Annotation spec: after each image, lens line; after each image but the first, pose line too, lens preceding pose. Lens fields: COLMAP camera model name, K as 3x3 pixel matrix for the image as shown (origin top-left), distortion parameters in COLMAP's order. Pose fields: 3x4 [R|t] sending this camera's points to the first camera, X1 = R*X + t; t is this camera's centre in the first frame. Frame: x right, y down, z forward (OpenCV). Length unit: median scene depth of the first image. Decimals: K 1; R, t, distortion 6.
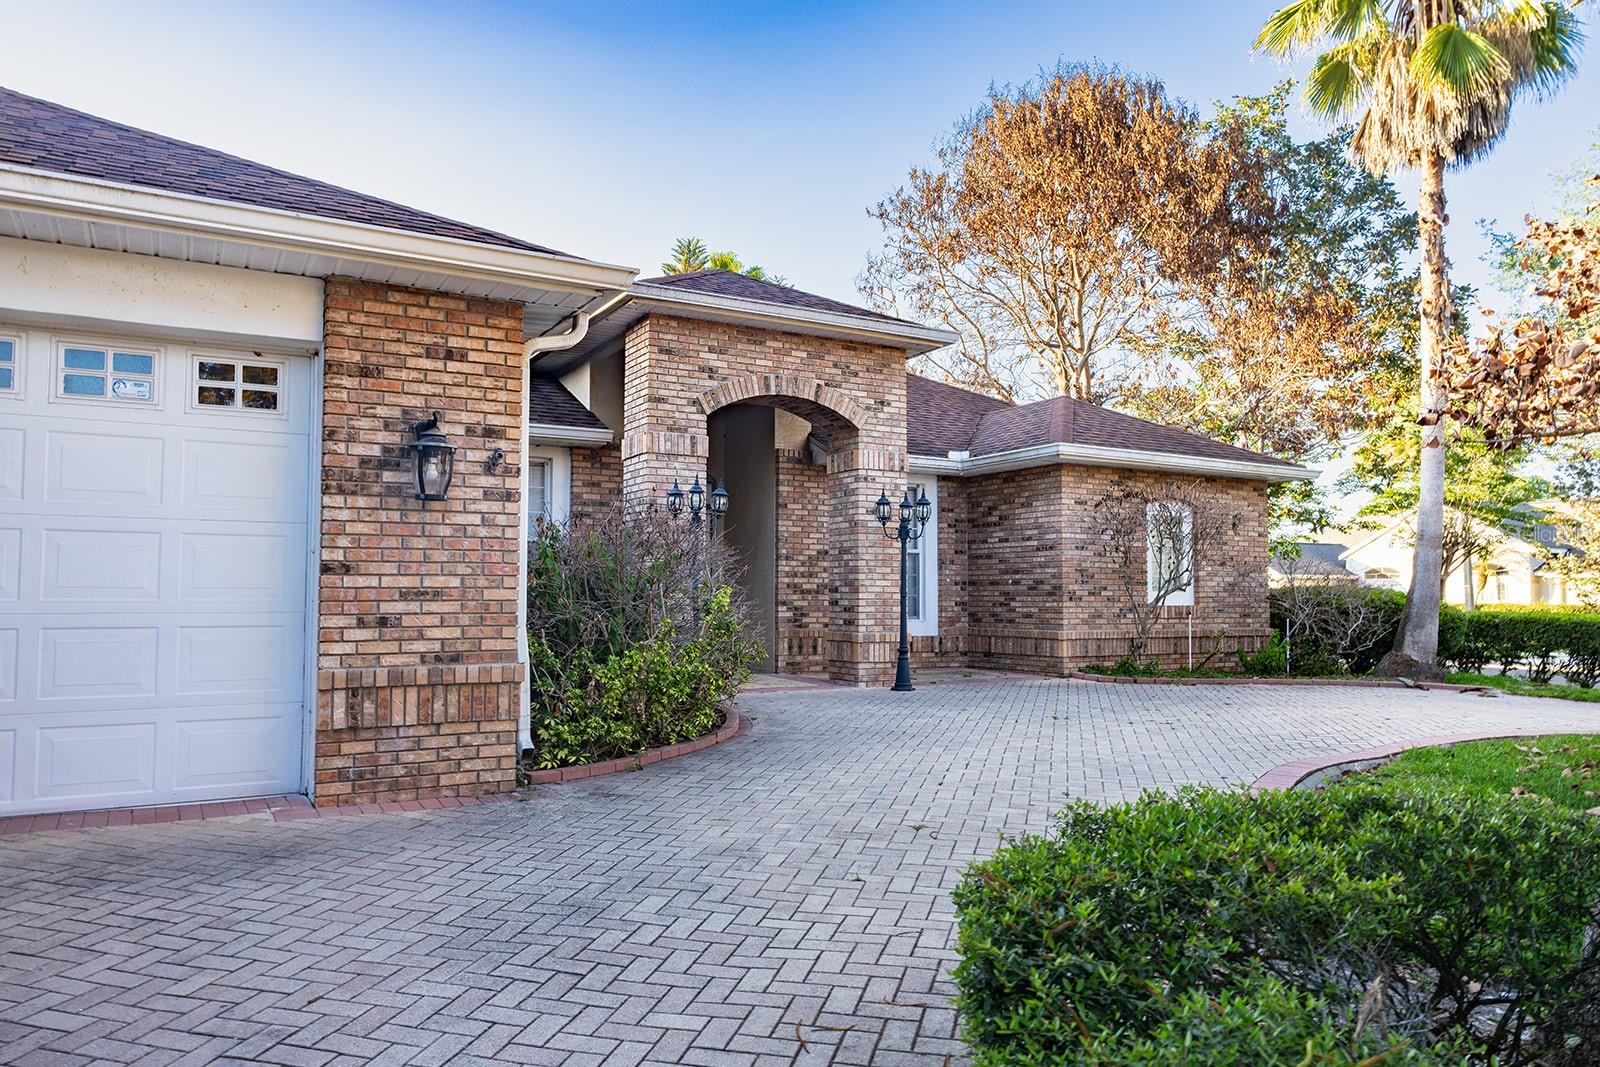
lens RADIAL K [[1087.0, 0, 790.6], [0, 1087.0, 535.1], [0, 0, 1]] dist [-0.000026, -0.000400]
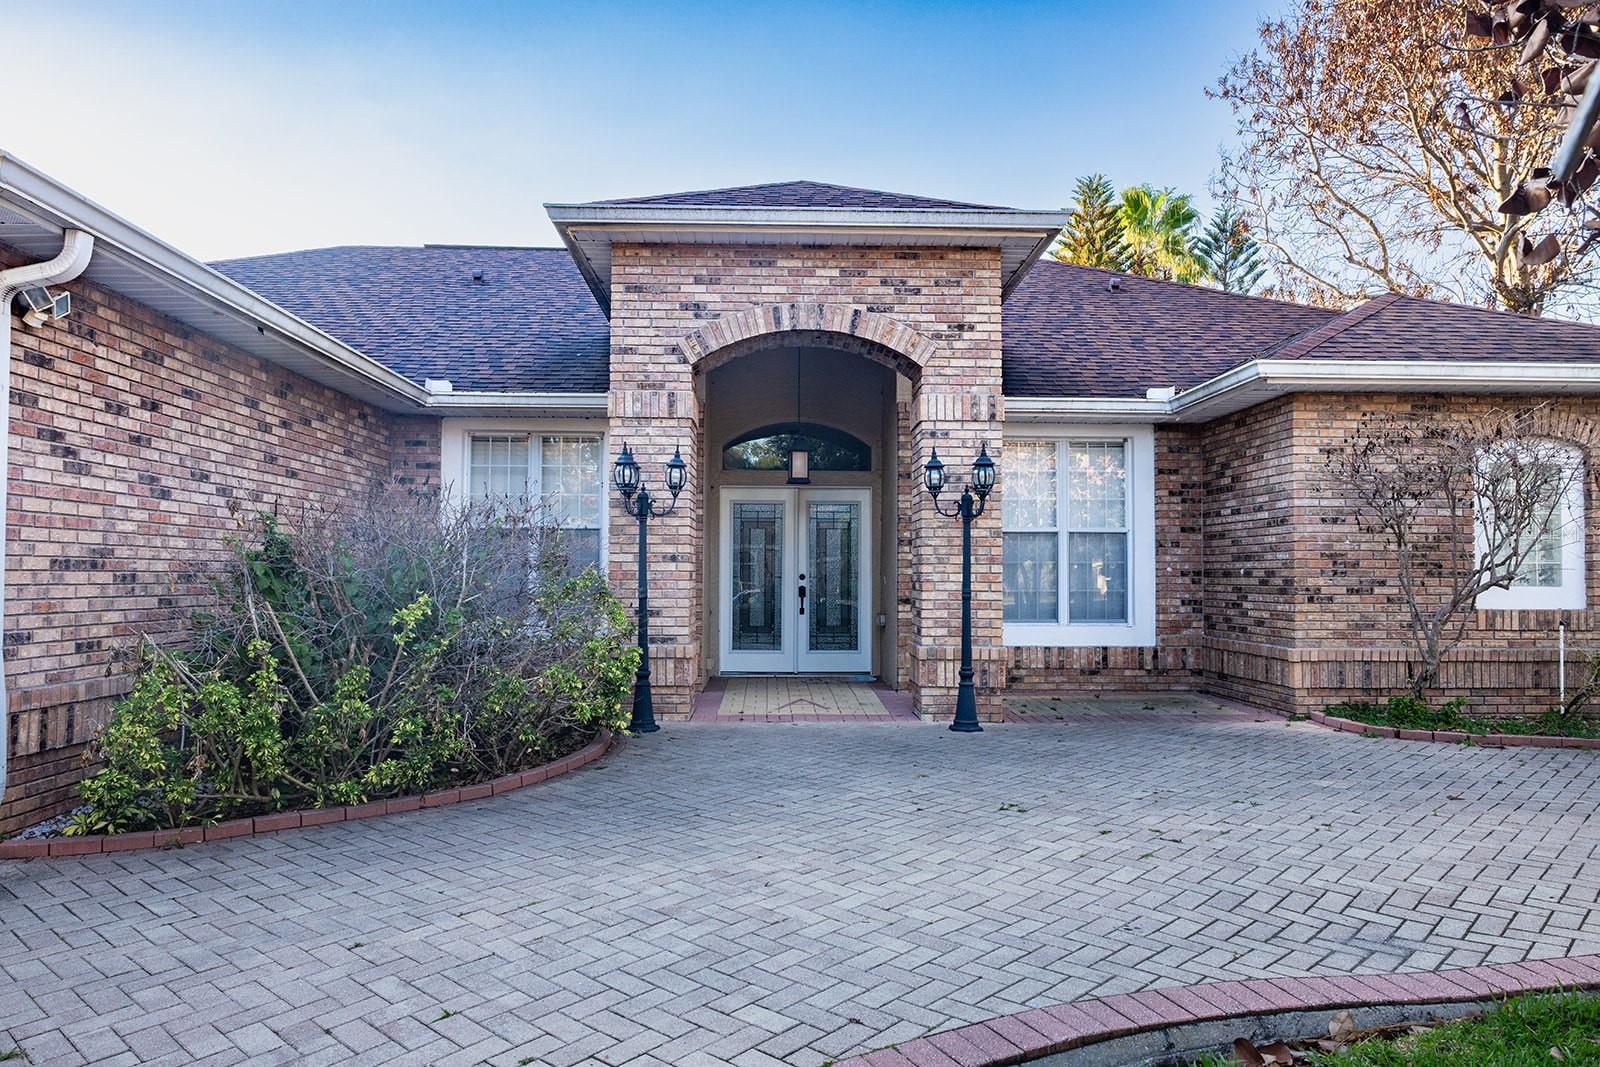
lens RADIAL K [[1087.0, 0, 804.6], [0, 1087.0, 538.3], [0, 0, 1]] dist [-0.000026, -0.000400]
pose [[0.884058, -0.016974, -0.467069, 0.325894], [0.027074, 0.999522, 0.014921, 0.004642], [0.466593, -0.025836, 0.884095, 0.311943]]
